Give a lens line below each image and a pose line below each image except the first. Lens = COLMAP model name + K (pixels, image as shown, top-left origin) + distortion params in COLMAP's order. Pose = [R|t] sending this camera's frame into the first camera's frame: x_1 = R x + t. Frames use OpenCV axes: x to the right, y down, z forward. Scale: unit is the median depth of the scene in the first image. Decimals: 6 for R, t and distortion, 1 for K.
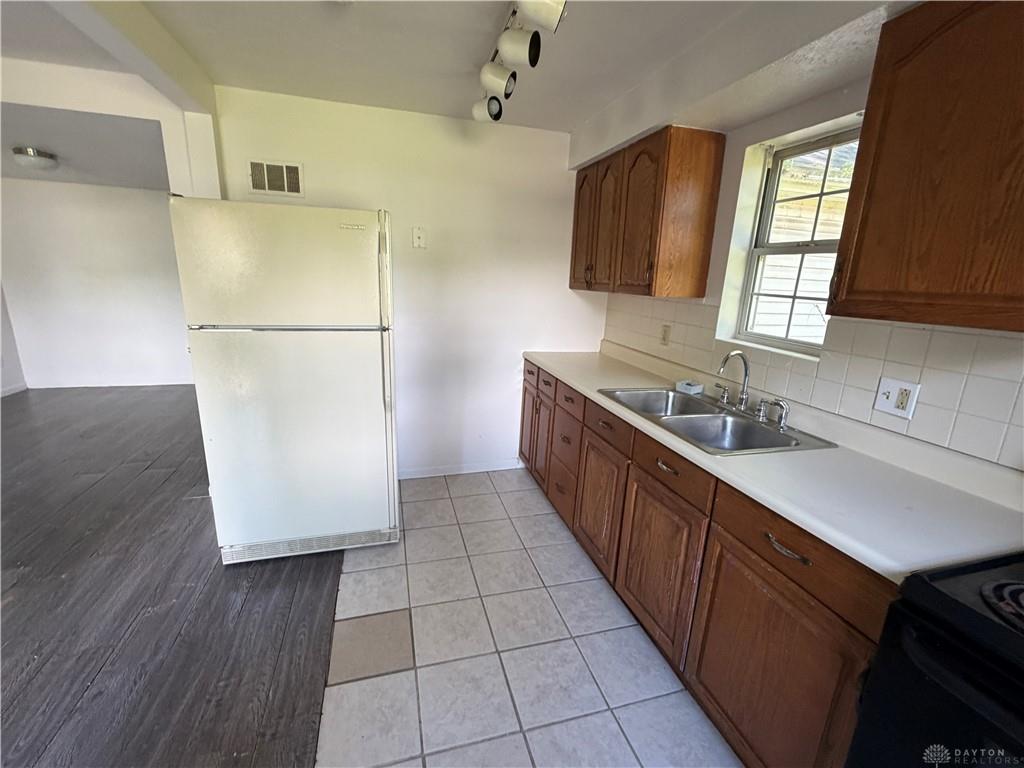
lens RADIAL K [[442.5, 0, 512.7], [0, 442.5, 383.2], [0, 0, 1]] dist [0.002219, -0.000826]
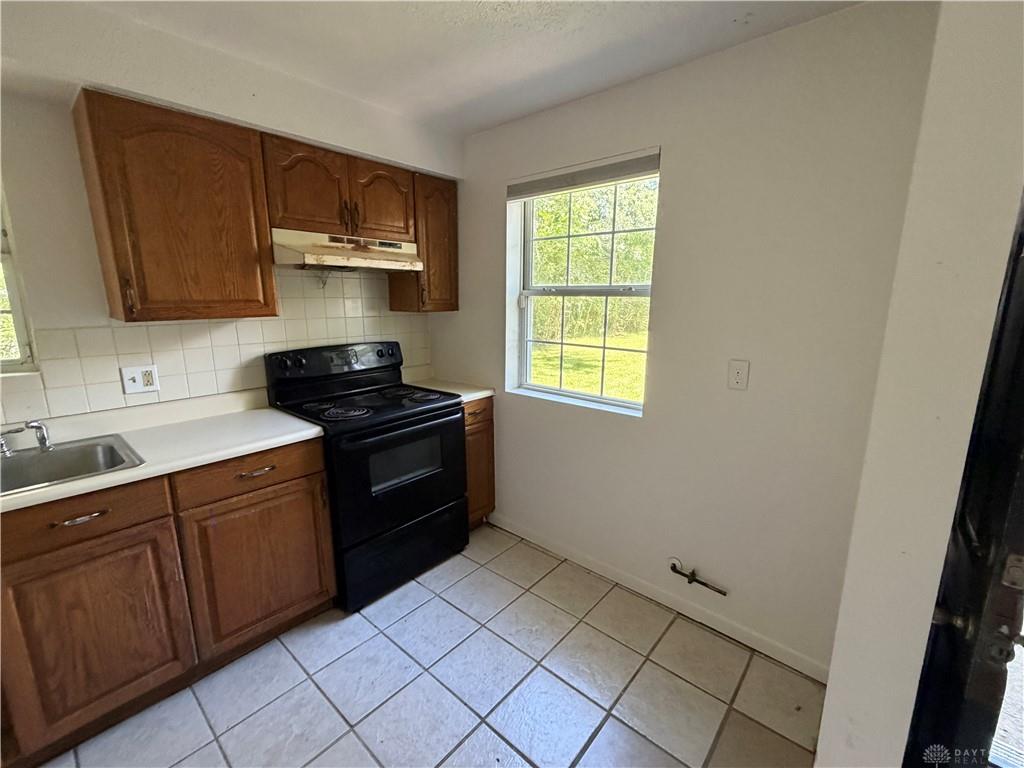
lens RADIAL K [[442.5, 0, 513.3], [0, 442.5, 384.4], [0, 0, 1]] dist [0.002219, -0.000826]
pose [[-0.531624, -0.207539, 0.821160, -0.660072], [0.174302, 0.921955, 0.345858, -0.175951], [-0.828851, 0.326996, -0.453960, 0.558326]]
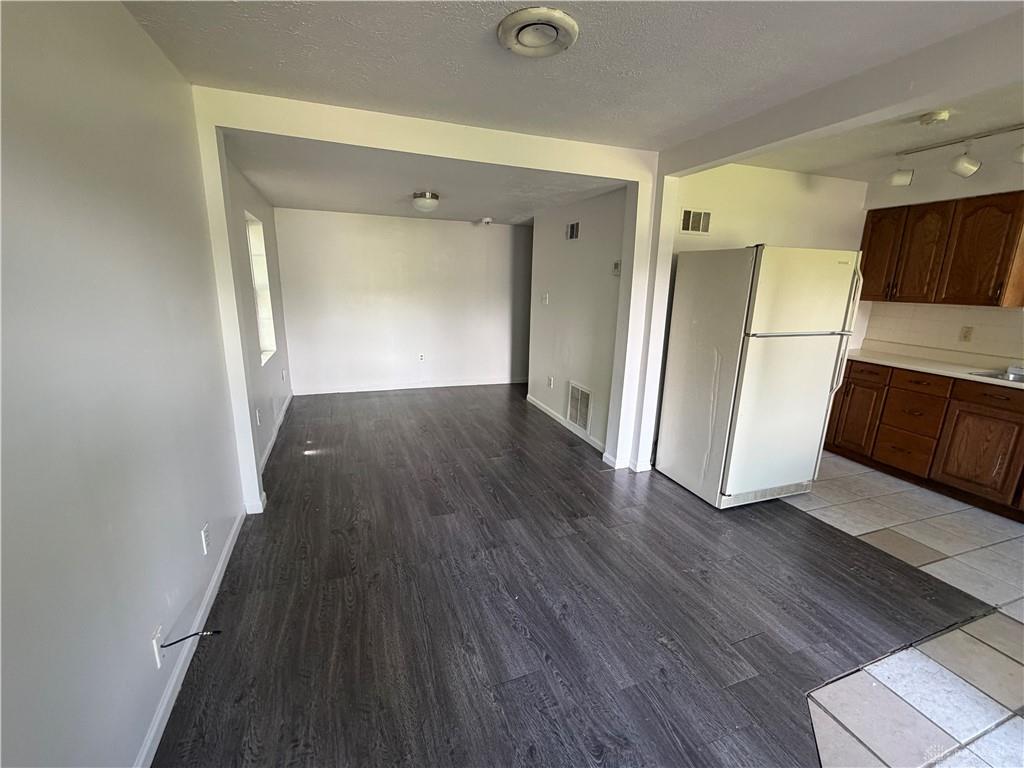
lens RADIAL K [[442.5, 0, 512.5], [0, 442.5, 383.5], [0, 0, 1]] dist [0.002219, -0.000826]
pose [[0.997543, -0.029450, 0.063564, -1.666423], [0.029960, 0.999526, -0.007083, 0.017181], [-0.063325, 0.008970, 0.997953, -0.391679]]
